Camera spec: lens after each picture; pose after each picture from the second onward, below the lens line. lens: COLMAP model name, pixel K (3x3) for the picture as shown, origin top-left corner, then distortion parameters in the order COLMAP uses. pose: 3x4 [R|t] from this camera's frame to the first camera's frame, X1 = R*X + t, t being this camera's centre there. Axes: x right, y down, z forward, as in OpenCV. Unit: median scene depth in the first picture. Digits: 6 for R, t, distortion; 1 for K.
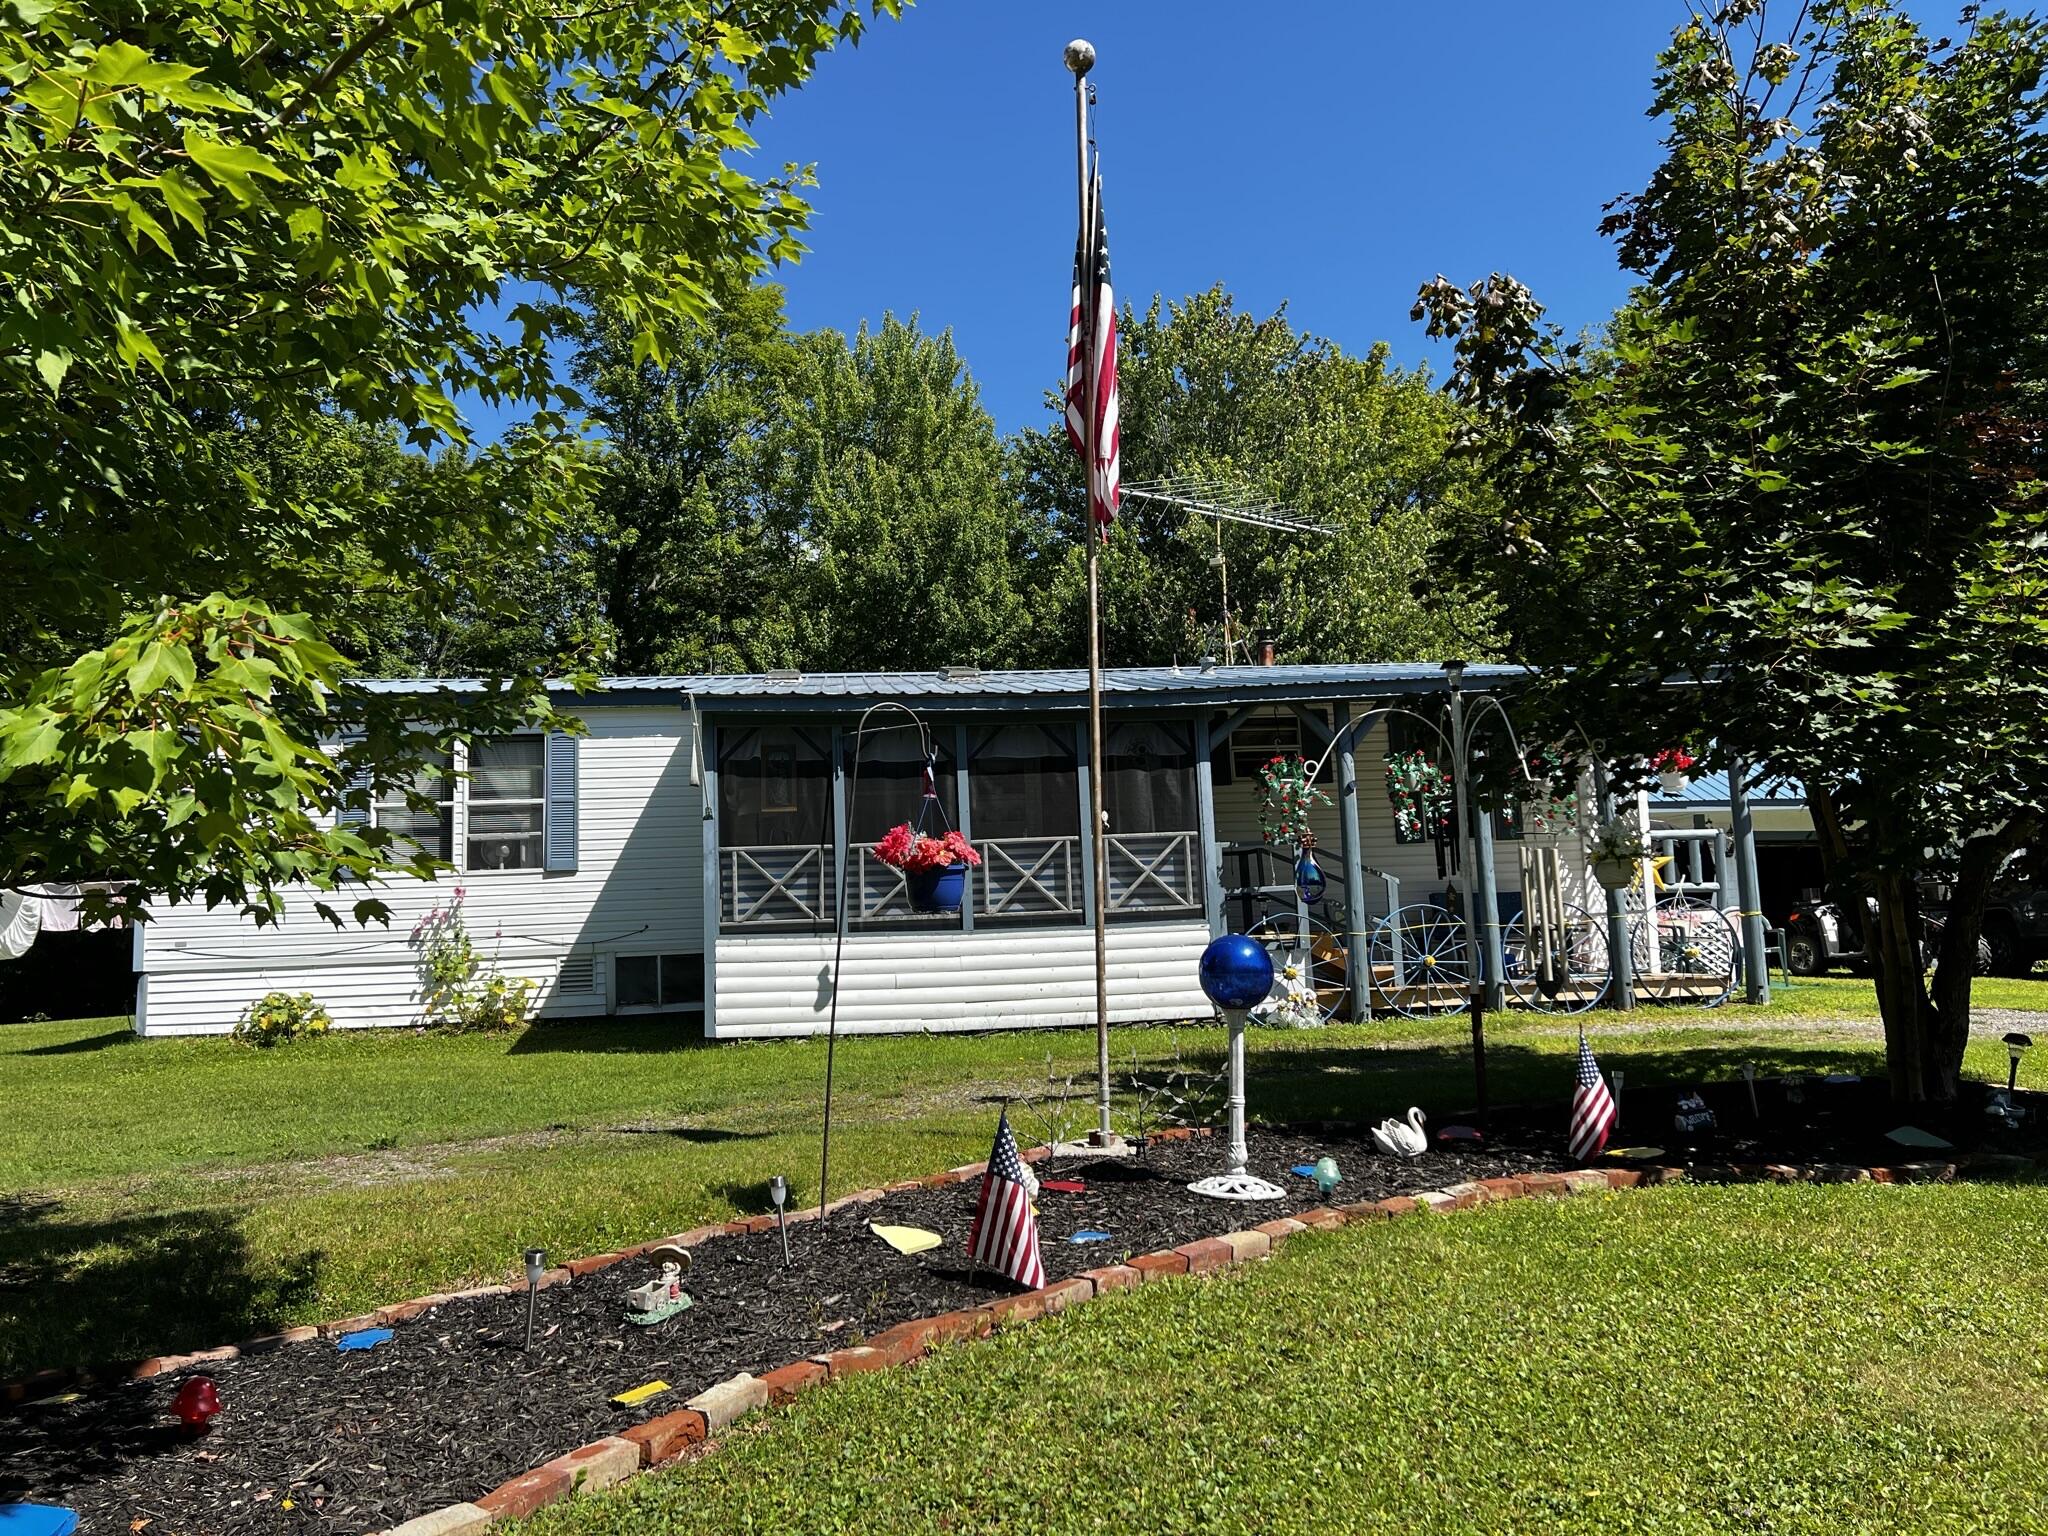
lens RADIAL K [[1524.1, 0, 1024.0], [0, 1524.1, 768.0], [0, 0, 1]] dist [0.105502, -0.151713]
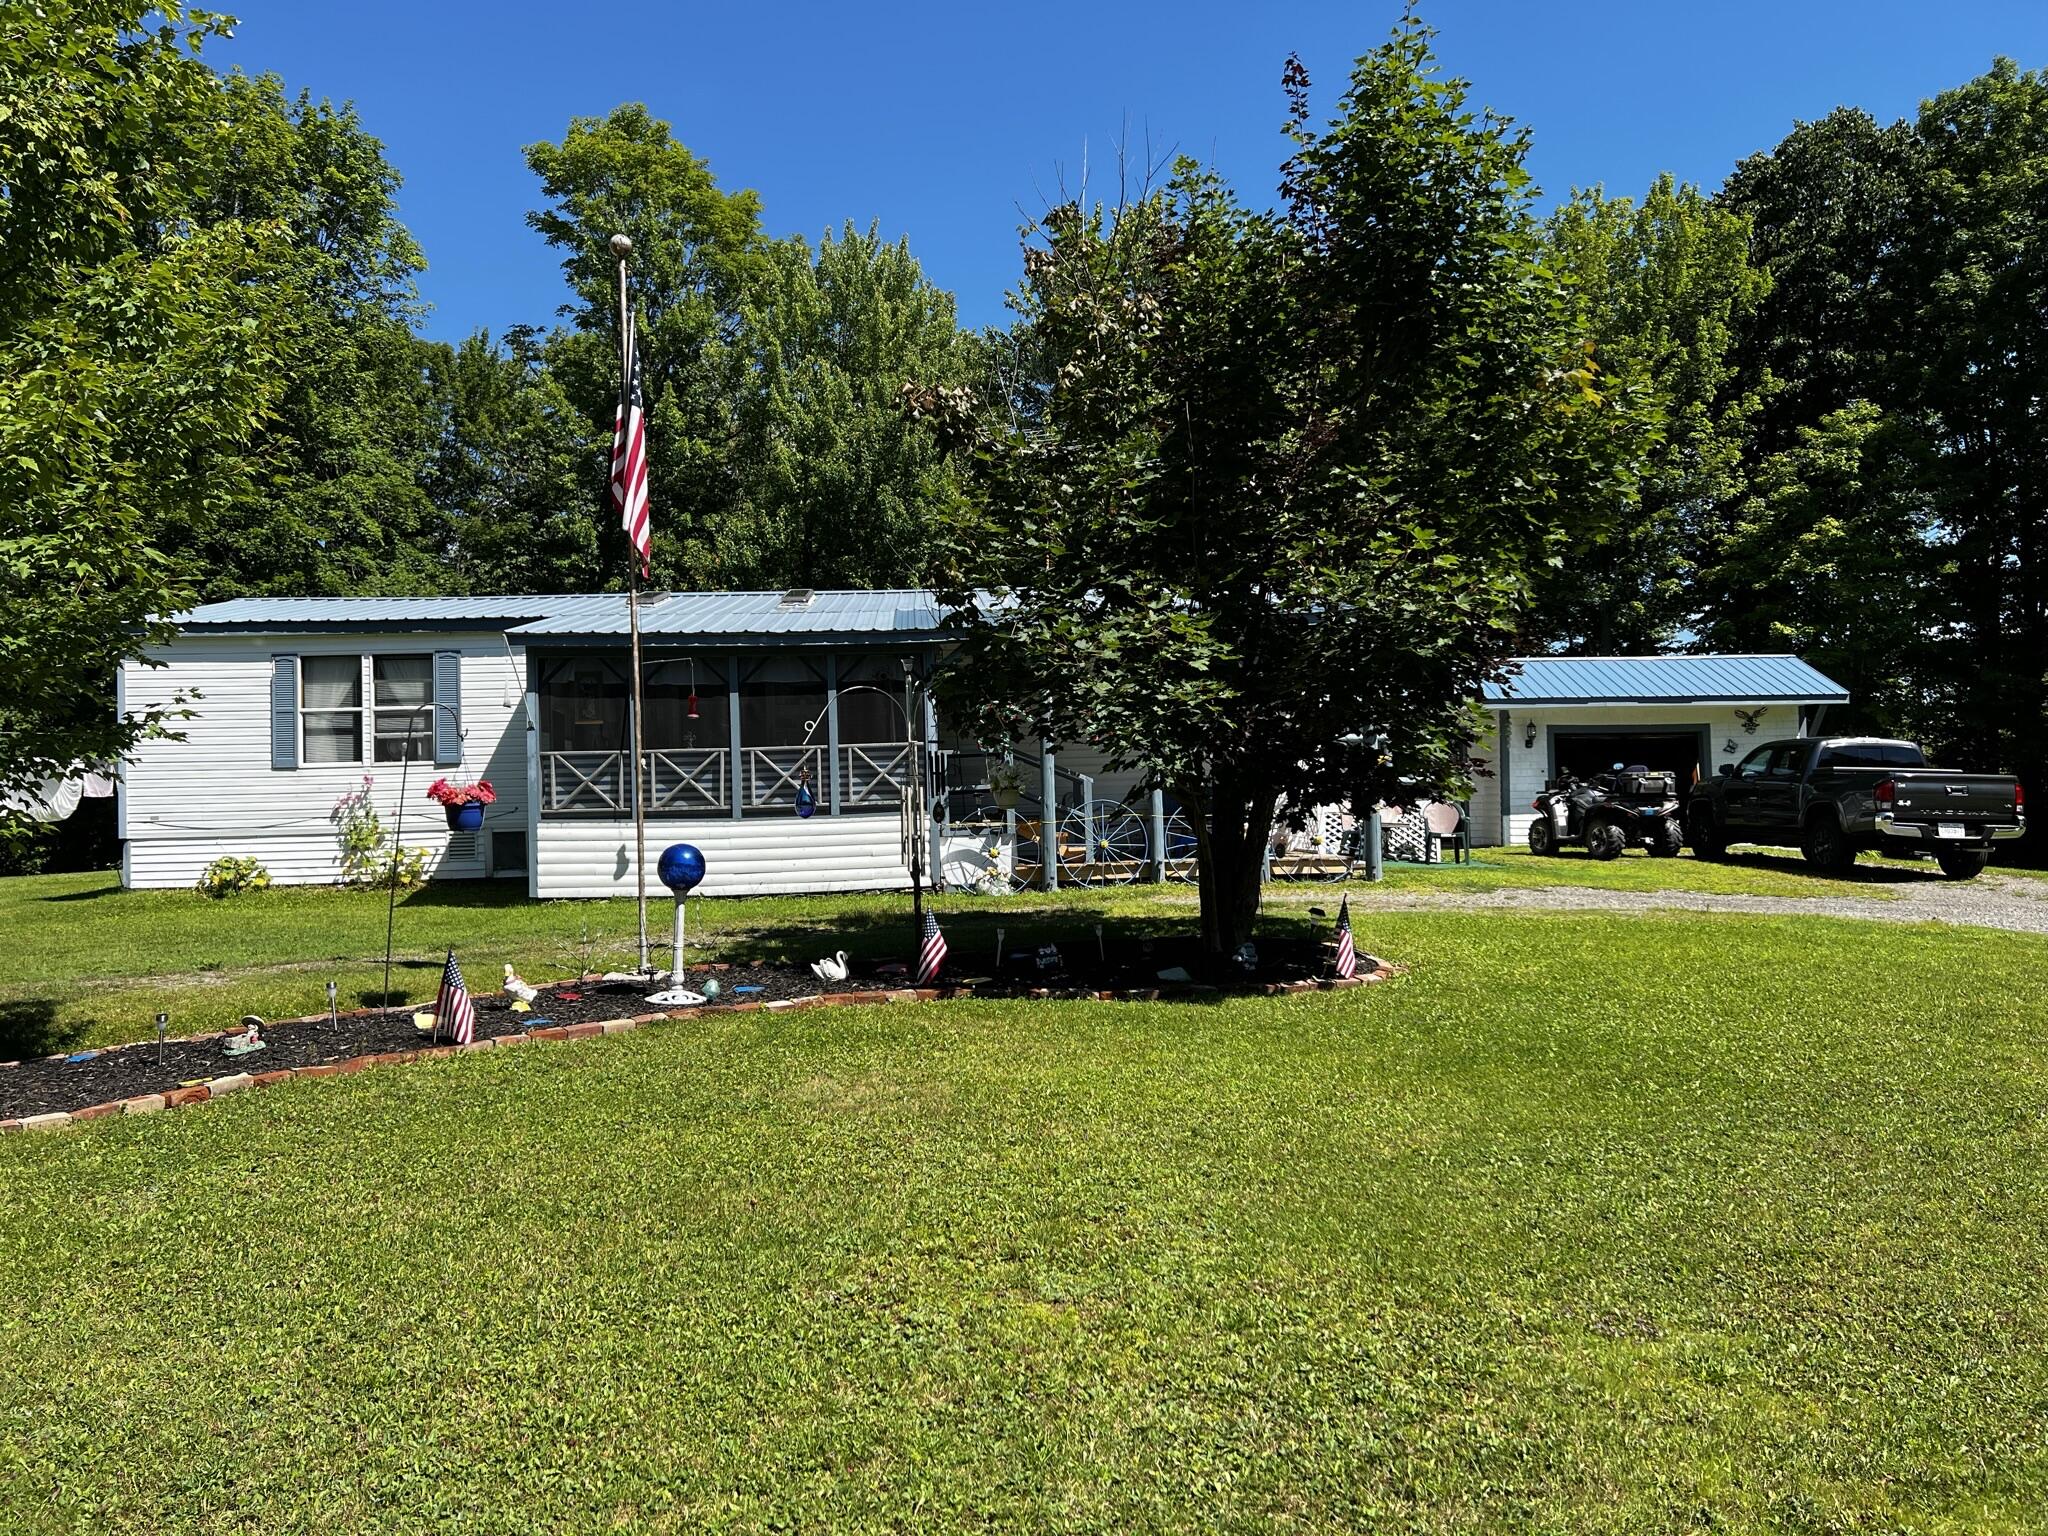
lens RADIAL K [[1524.1, 0, 1024.0], [0, 1524.1, 768.0], [0, 0, 1]] dist [0.105502, -0.151713]
pose [[0.998601, 0.009622, -0.052003, 0.243044], [-0.004789, 0.995722, 0.092271, -0.049697], [0.052668, -0.091893, 0.994375, -0.236170]]
